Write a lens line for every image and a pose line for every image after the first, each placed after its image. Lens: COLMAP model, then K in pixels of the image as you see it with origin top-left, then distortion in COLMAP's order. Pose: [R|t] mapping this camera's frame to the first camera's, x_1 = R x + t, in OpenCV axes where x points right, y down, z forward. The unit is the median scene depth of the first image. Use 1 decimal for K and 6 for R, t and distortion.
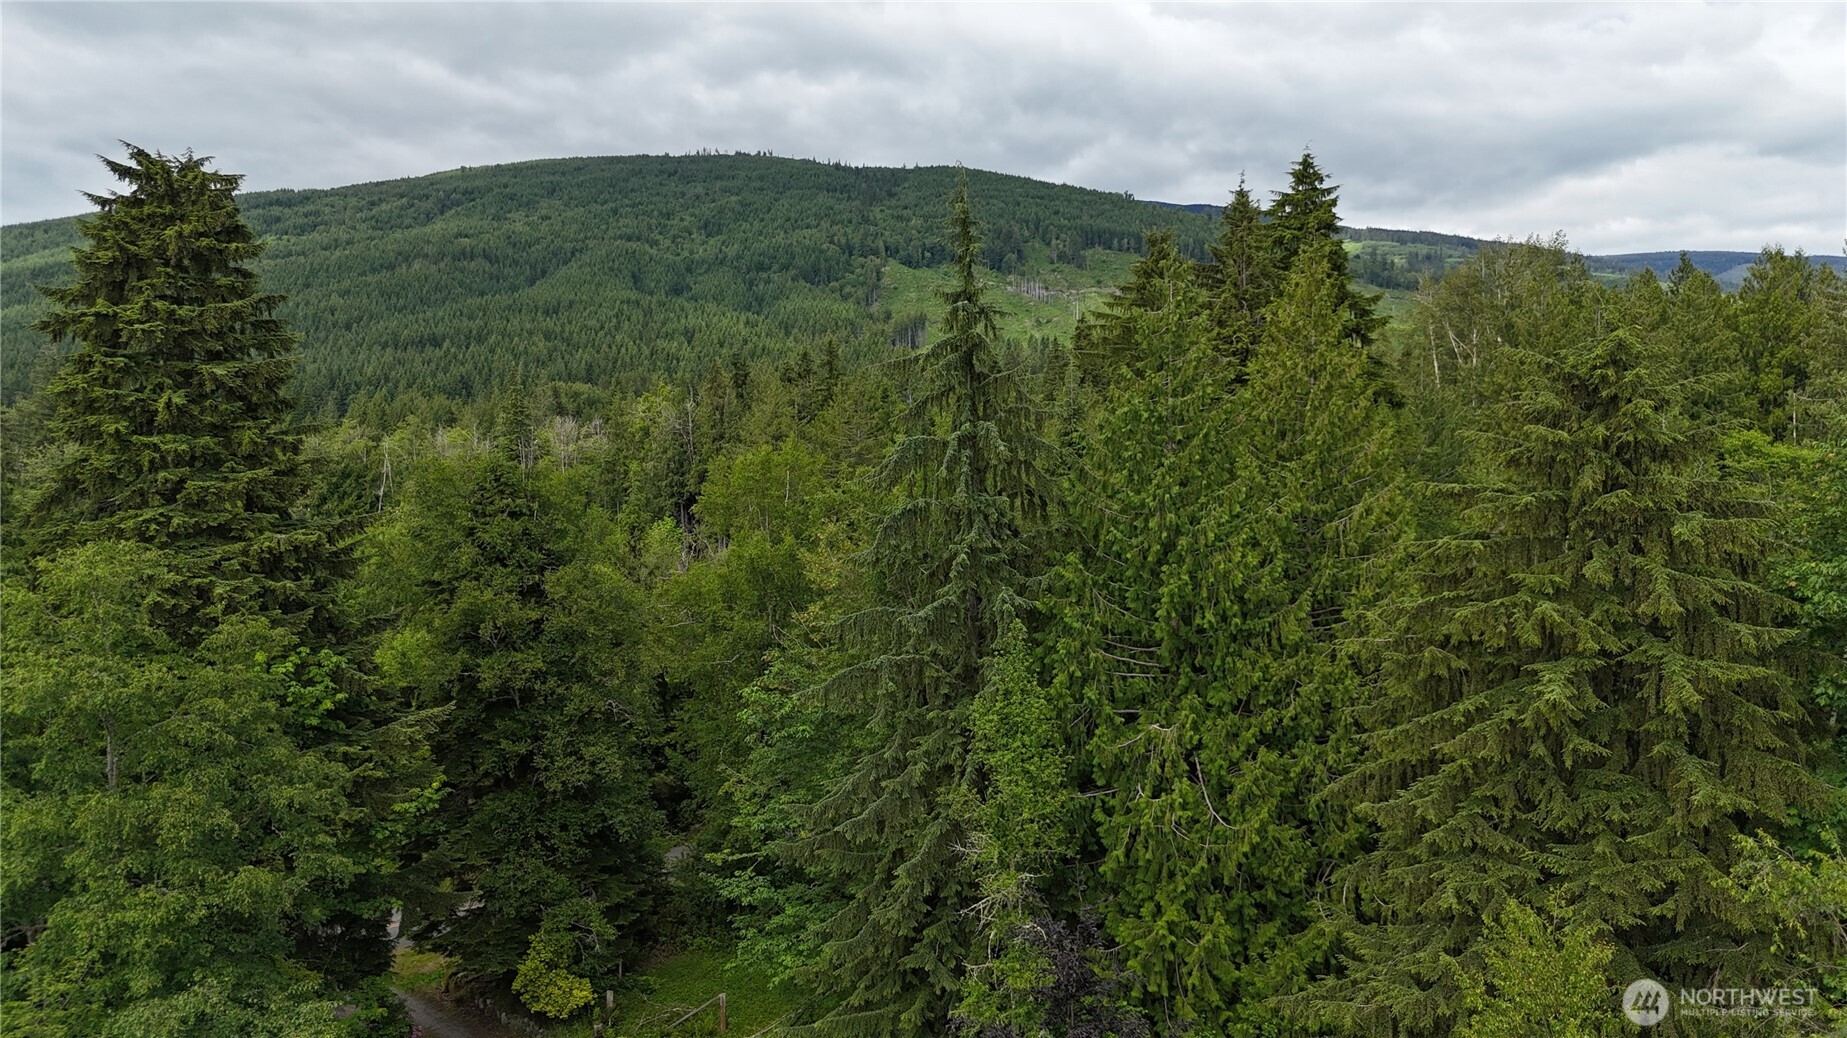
lens RADIAL K [[1367.8, 0, 917.5], [0, 1367.8, 515.3], [0, 0, 1]] dist [0.047258, -0.019369]
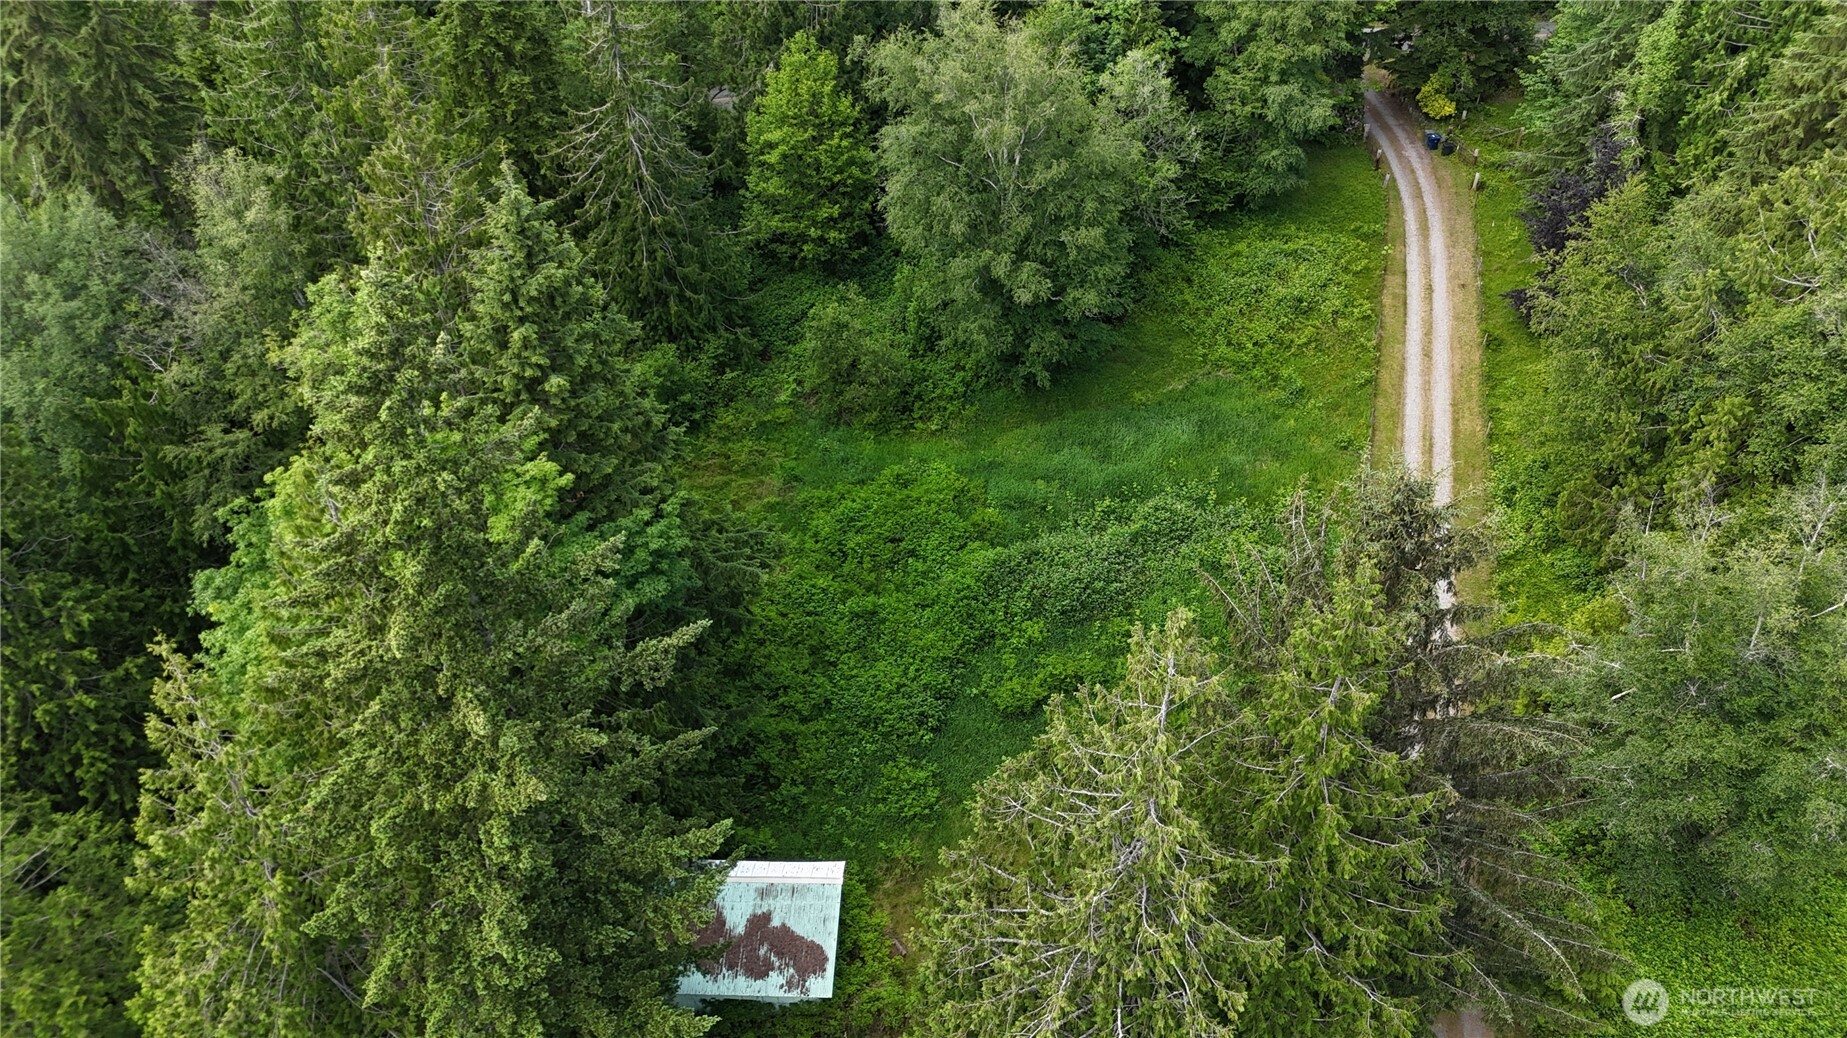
lens RADIAL K [[1367.8, 0, 920.1], [0, 1367.8, 513.4], [0, 0, 1]] dist [0.047258, -0.019369]
pose [[0.770773, 0.401163, -0.494952, 0.536021], [-0.003688, 0.779666, 0.626184, -0.611103], [0.637099, -0.480821, 0.602425, -1.330278]]
